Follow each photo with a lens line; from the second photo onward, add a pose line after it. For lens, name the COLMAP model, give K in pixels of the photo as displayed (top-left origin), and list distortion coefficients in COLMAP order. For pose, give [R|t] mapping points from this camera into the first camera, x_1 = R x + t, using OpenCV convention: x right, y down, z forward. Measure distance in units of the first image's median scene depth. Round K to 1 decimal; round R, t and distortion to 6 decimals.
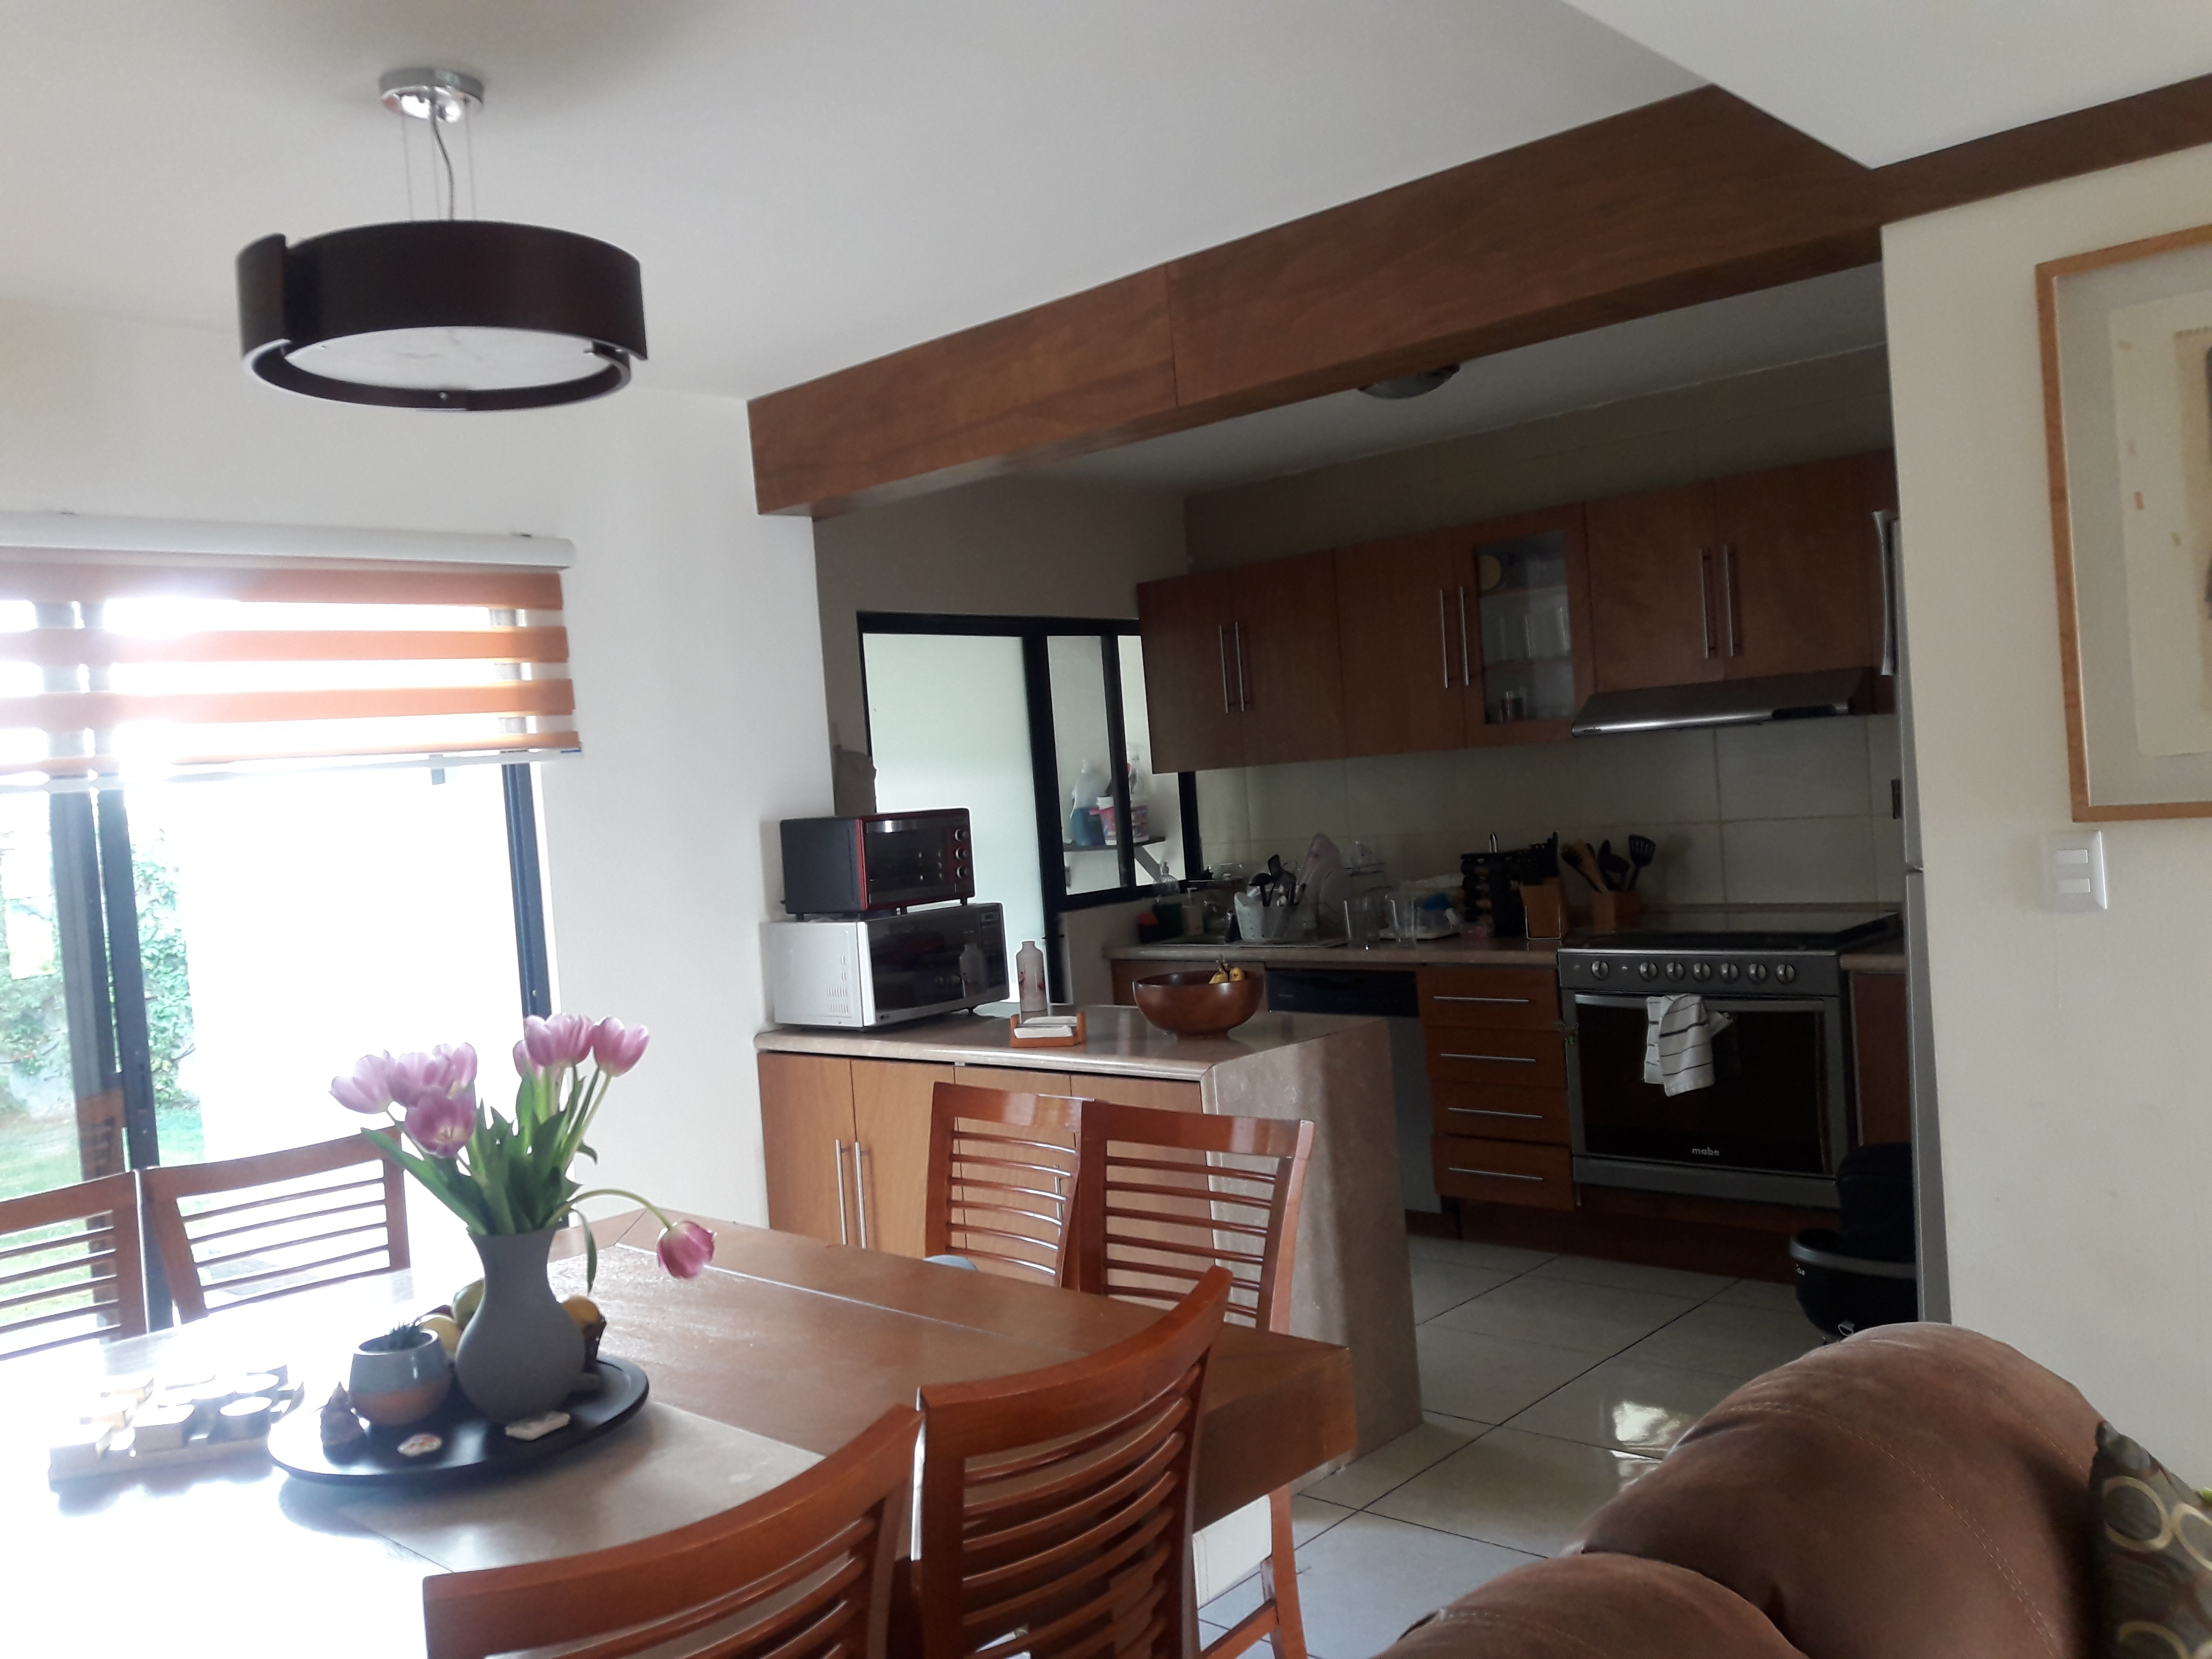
lens RADIAL K [[1834.3, 0, 1099.6], [0, 1834.3, 831.4], [0, 0, 1]] dist [0.033950, -0.025861]
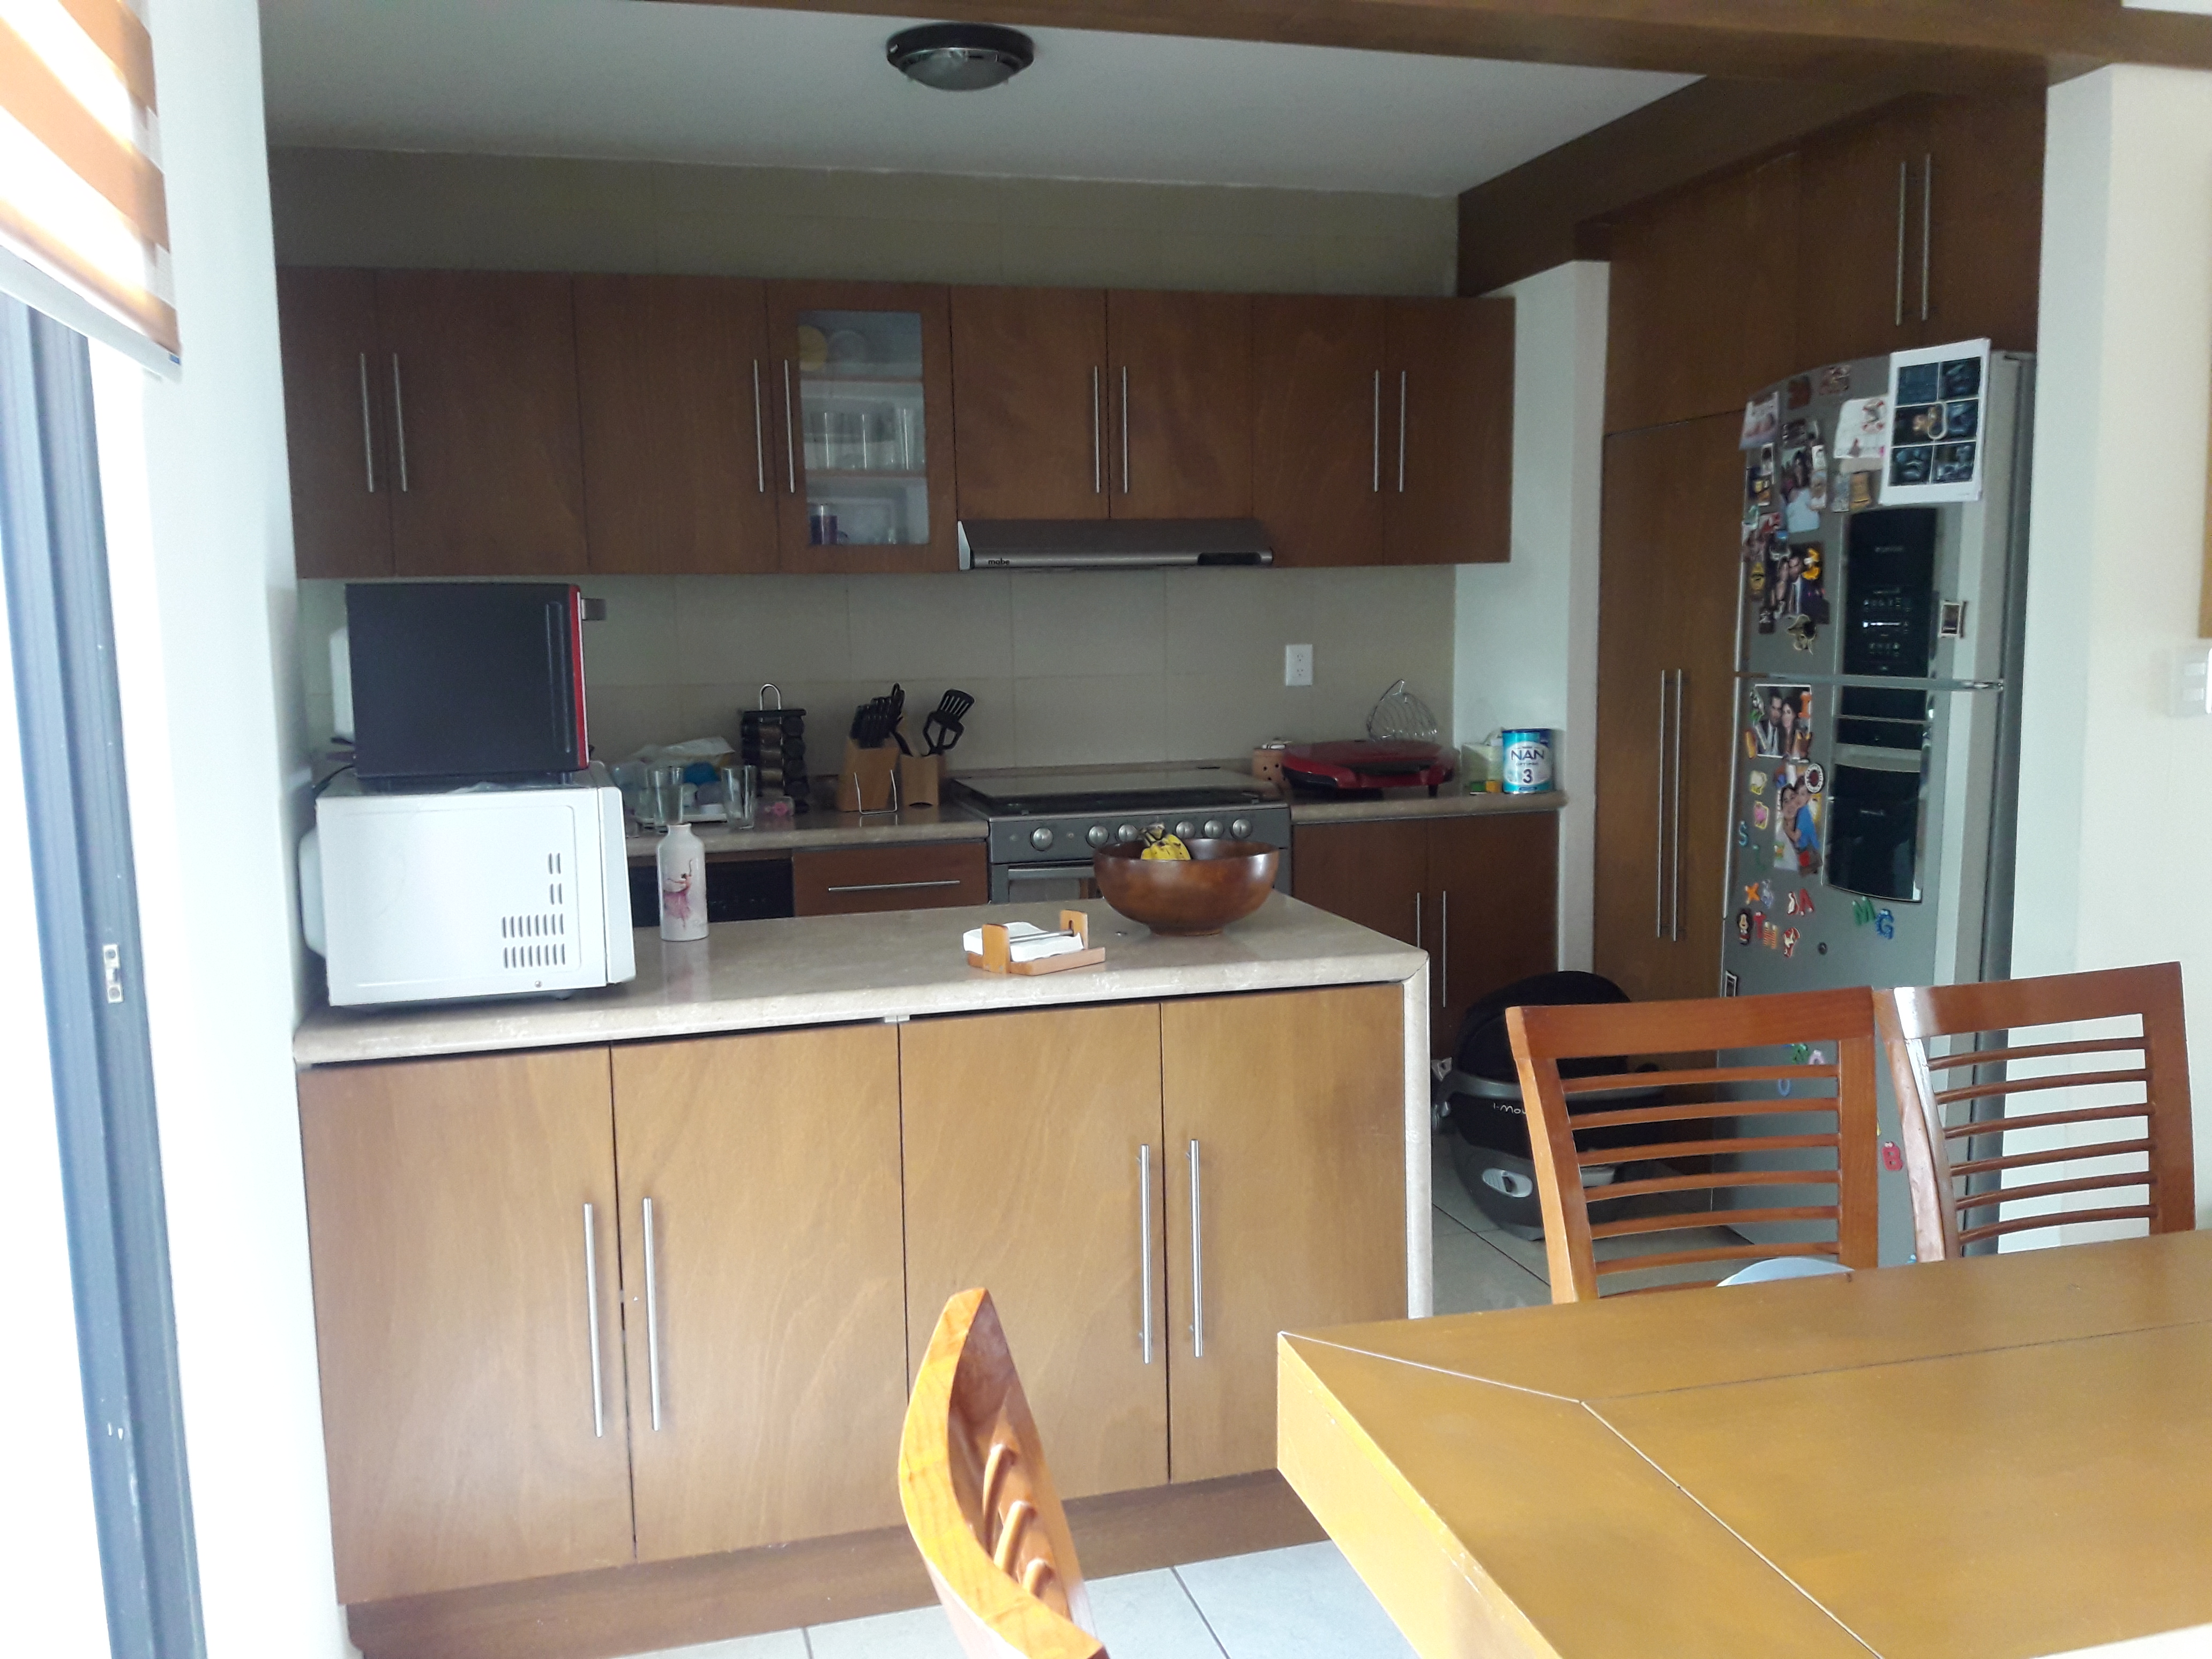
lens RADIAL K [[1834.3, 0, 1104.0], [0, 1834.3, 829.1], [0, 0, 1]] dist [0.033950, -0.025861]
pose [[0.516204, -0.038847, 0.855584, -0.447112], [0.001603, 0.999013, 0.044392, 0.031537], [-0.856464, -0.021544, 0.515757, 0.517360]]
